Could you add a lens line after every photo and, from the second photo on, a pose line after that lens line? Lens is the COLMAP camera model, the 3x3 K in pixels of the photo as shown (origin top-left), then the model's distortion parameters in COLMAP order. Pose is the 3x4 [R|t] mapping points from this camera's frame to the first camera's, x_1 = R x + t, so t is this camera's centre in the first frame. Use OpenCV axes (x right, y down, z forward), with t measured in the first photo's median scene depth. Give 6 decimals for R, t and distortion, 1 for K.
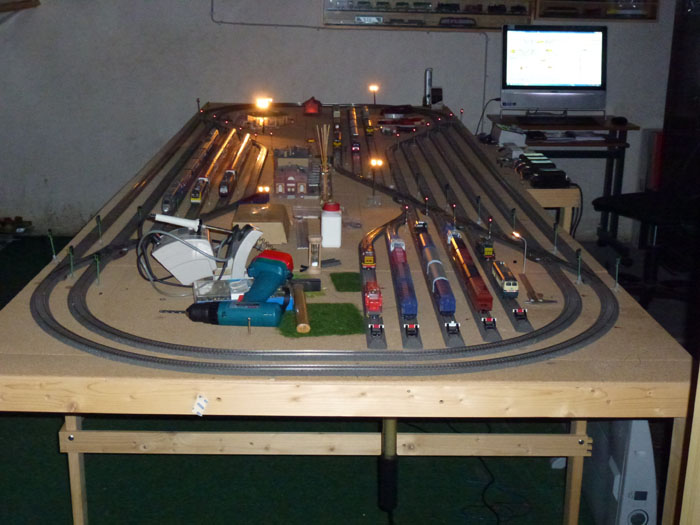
lens RADIAL K [[935.9, 0, 354.4], [0, 935.9, 260.1], [0, 0, 1]] dist [-0.008905, 0.000000]
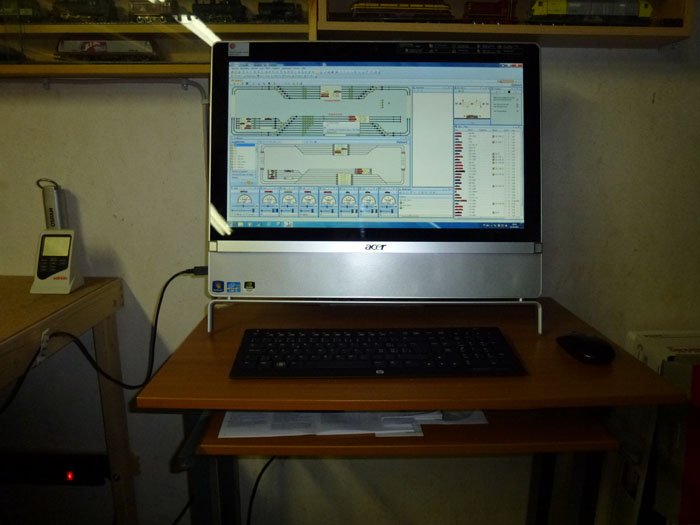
lens RADIAL K [[500.0, 0, 351.5], [0, 500.0, 251.7], [0, 0, 1]] dist [-0.062798, 0.021034]
pose [[0.998108, 0.004805, -0.061300, 0.384199], [-0.010108, 0.996202, -0.086487, -0.291956], [0.060652, 0.086943, 0.994365, 1.480227]]
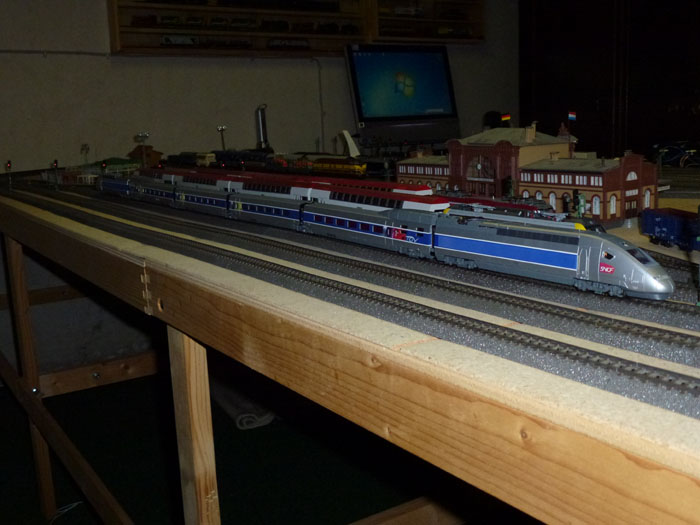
lens RADIAL K [[778.8, 0, 349.6], [0, 778.8, 264.6], [0, 0, 1]] dist [0.010749, 0.000000]
pose [[0.845613, -0.157197, 0.510126, -0.362828], [0.212353, 0.975846, -0.051298, -0.061836], [-0.489740, 0.151705, 0.858569, 0.815822]]
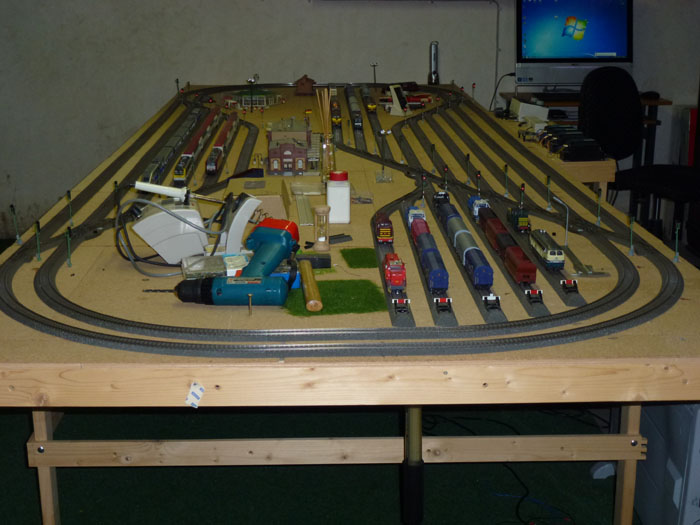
lens RADIAL K [[1017.3, 0, 348.1], [0, 1017.3, 265.1], [0, 0, 1]] dist [-0.014703, 0.000000]
pose [[0.999800, -0.019938, 0.001738, -0.015867], [0.019953, 0.999759, -0.009118, 0.028730], [-0.001556, 0.009151, 0.999957, 0.053860]]
